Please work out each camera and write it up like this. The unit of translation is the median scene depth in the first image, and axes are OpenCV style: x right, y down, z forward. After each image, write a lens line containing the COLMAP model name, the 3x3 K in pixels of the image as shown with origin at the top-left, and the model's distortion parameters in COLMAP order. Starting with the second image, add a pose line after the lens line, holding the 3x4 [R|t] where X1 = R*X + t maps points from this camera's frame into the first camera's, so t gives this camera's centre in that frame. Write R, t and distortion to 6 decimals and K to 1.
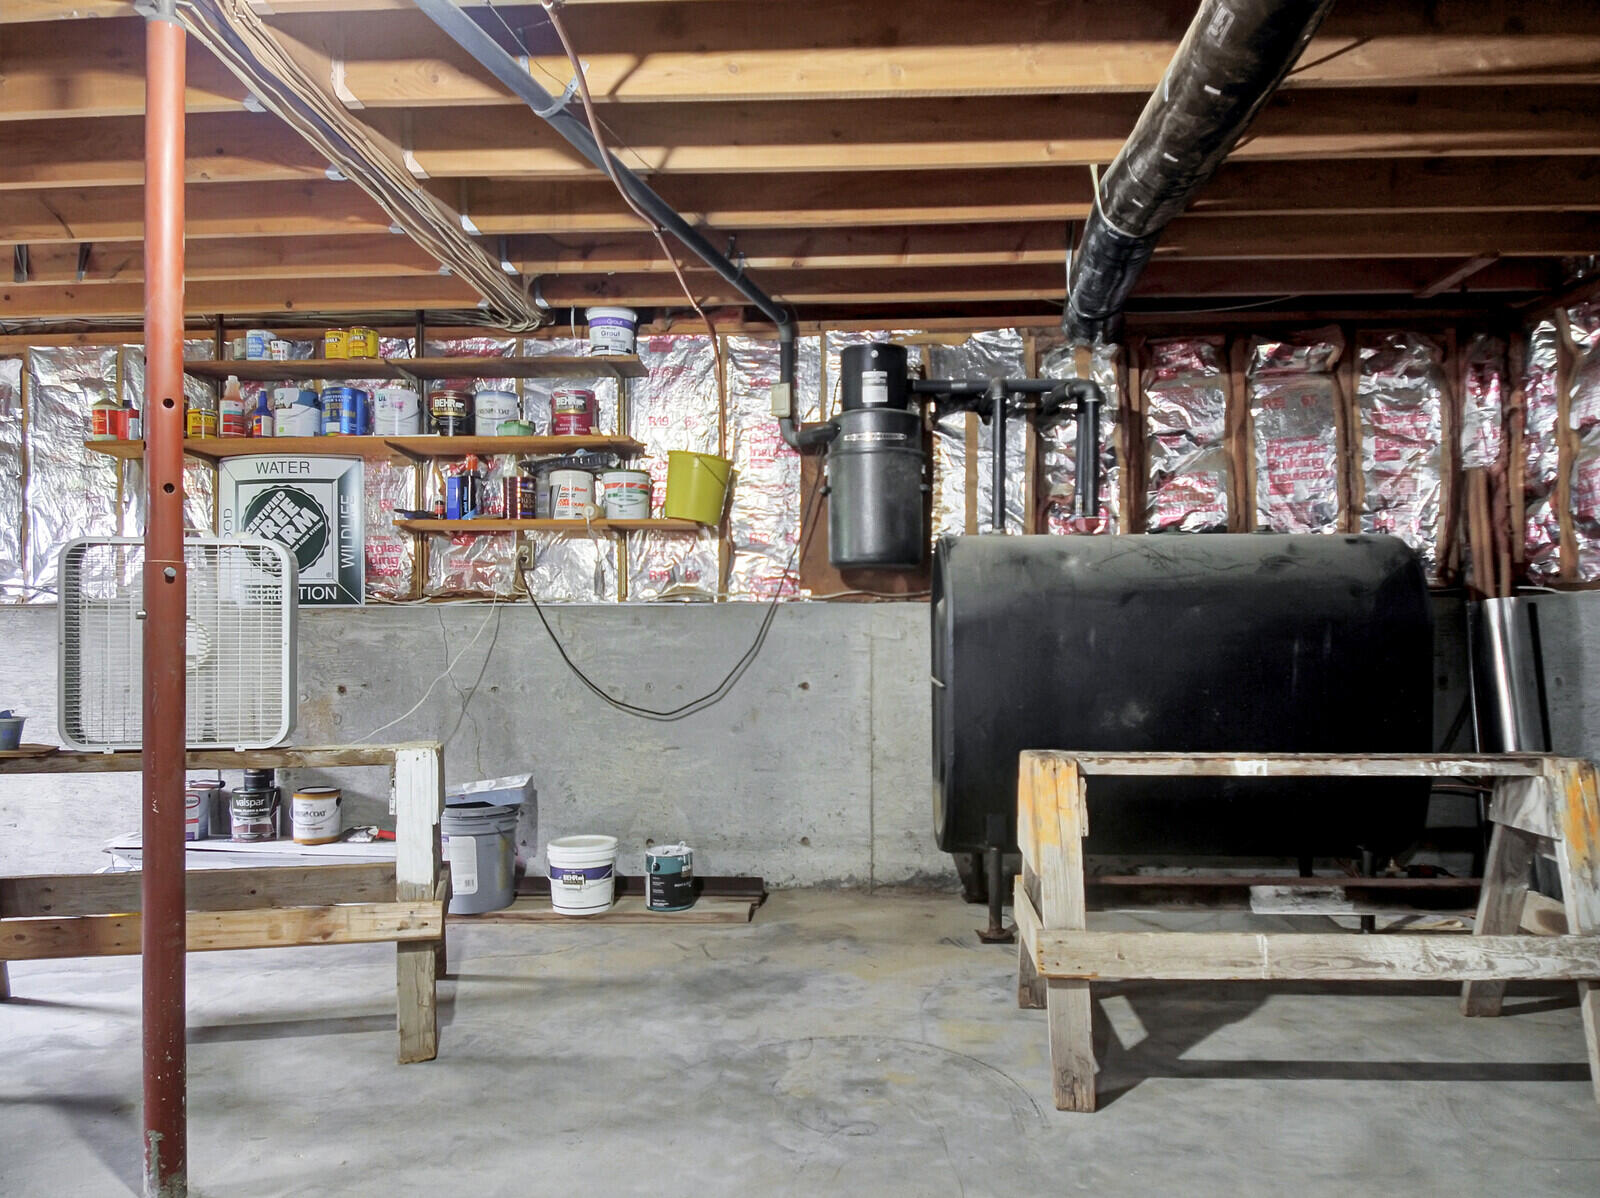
lens RADIAL K [[1126.4, 0, 799.6], [0, 1126.4, 636.1], [0, 0, 1]] dist [0.003867, -0.050315]
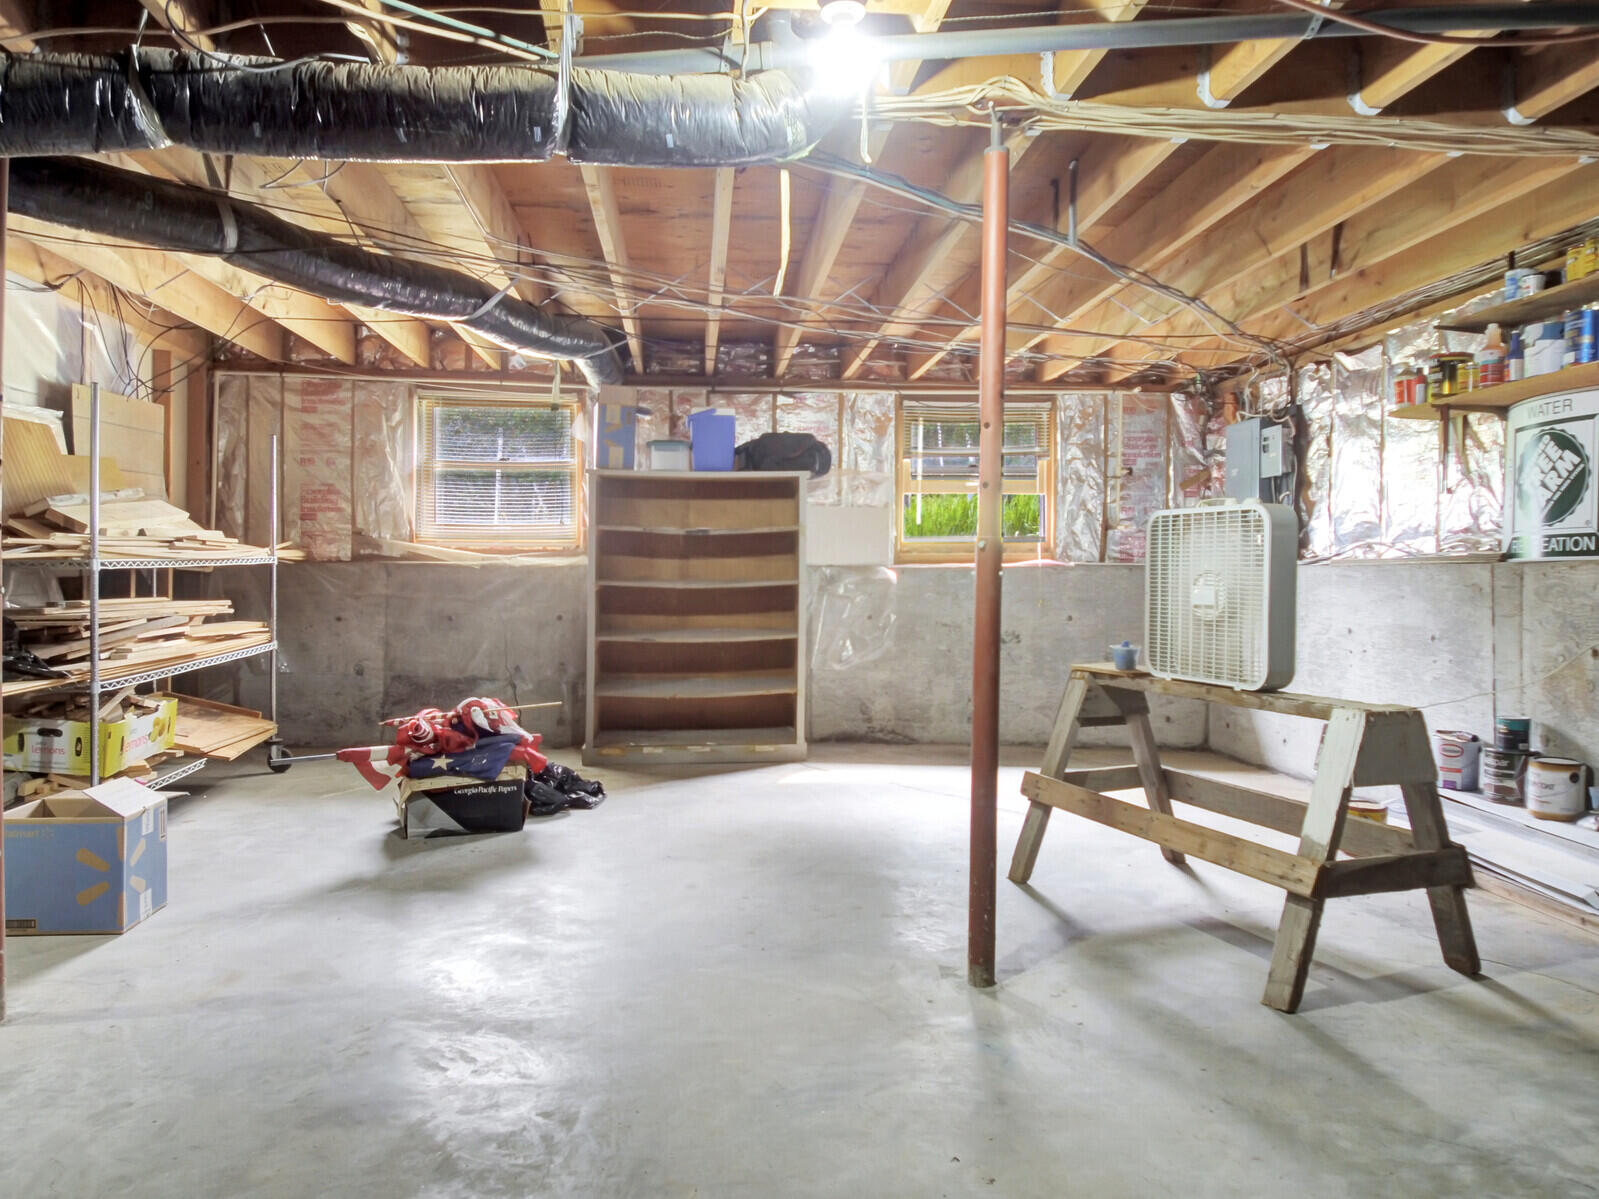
lens RADIAL K [[1115.3, 0, 798.2], [0, 1115.3, 589.0], [0, 0, 1]] dist [0.002813, -0.005154]
pose [[0.130077, 0.014998, -0.991390, 0.377938], [-0.011344, 0.999843, 0.013638, -0.007195], [0.991439, 0.009472, 0.130227, 0.271120]]
